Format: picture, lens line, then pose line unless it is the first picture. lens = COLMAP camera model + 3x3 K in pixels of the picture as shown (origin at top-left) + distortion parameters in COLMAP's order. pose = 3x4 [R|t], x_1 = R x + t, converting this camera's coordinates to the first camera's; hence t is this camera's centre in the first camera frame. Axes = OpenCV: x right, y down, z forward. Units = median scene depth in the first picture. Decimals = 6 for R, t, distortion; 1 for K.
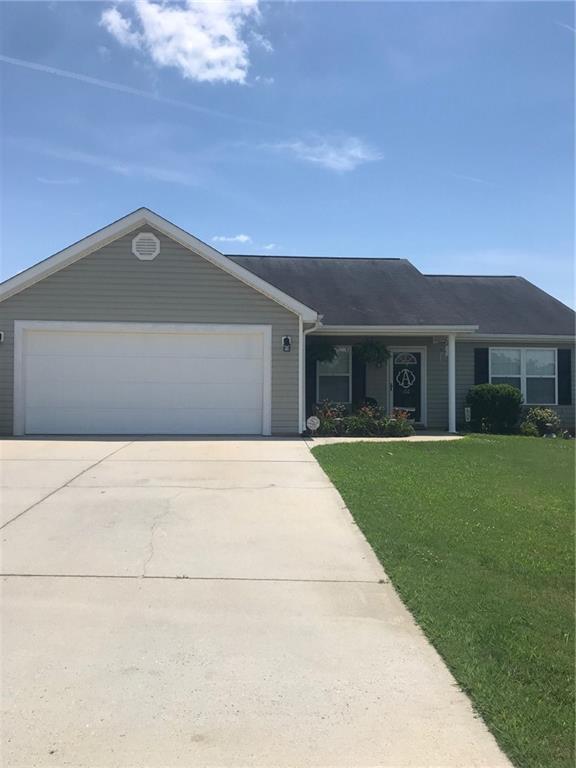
lens RADIAL K [[604.5, 0, 288.0], [0, 604.5, 384.0], [0, 0, 1]] dist [0.034376, -0.000223]
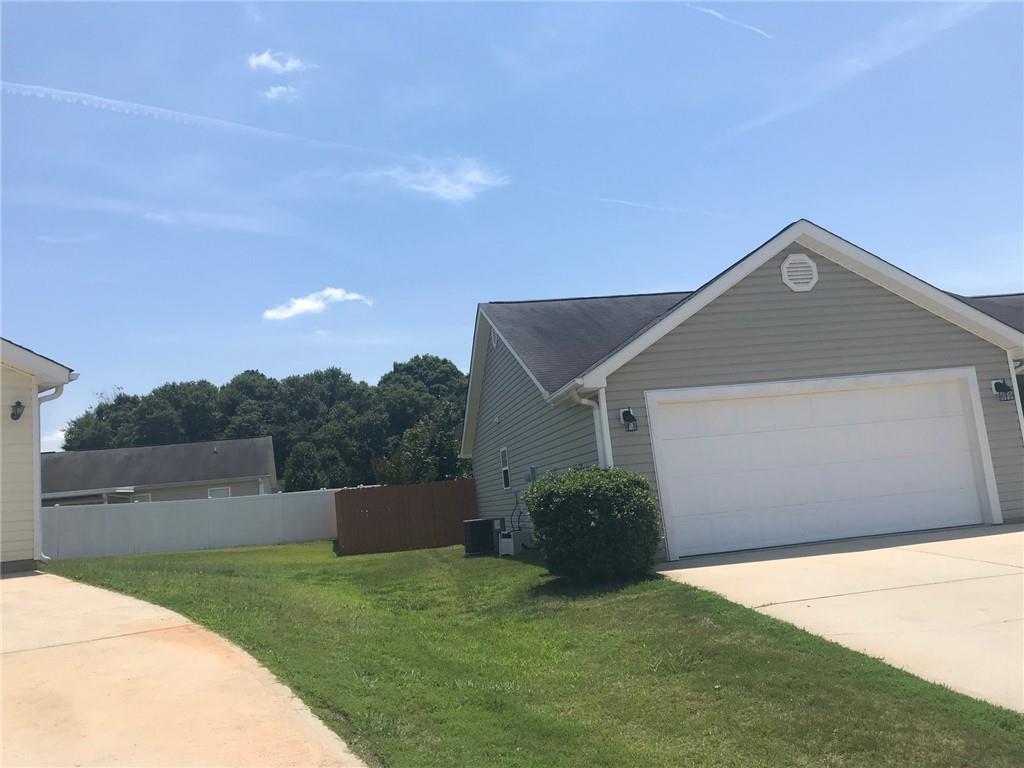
lens RADIAL K [[834.8, 0, 512.0], [0, 834.8, 384.0], [0, 0, 1]] dist [0.023650, -0.003757]
pose [[0.987372, -0.088402, 0.131457, -0.708446], [0.103872, 0.987815, -0.115899, -0.018159], [-0.119609, 0.128090, 0.984524, 0.086501]]
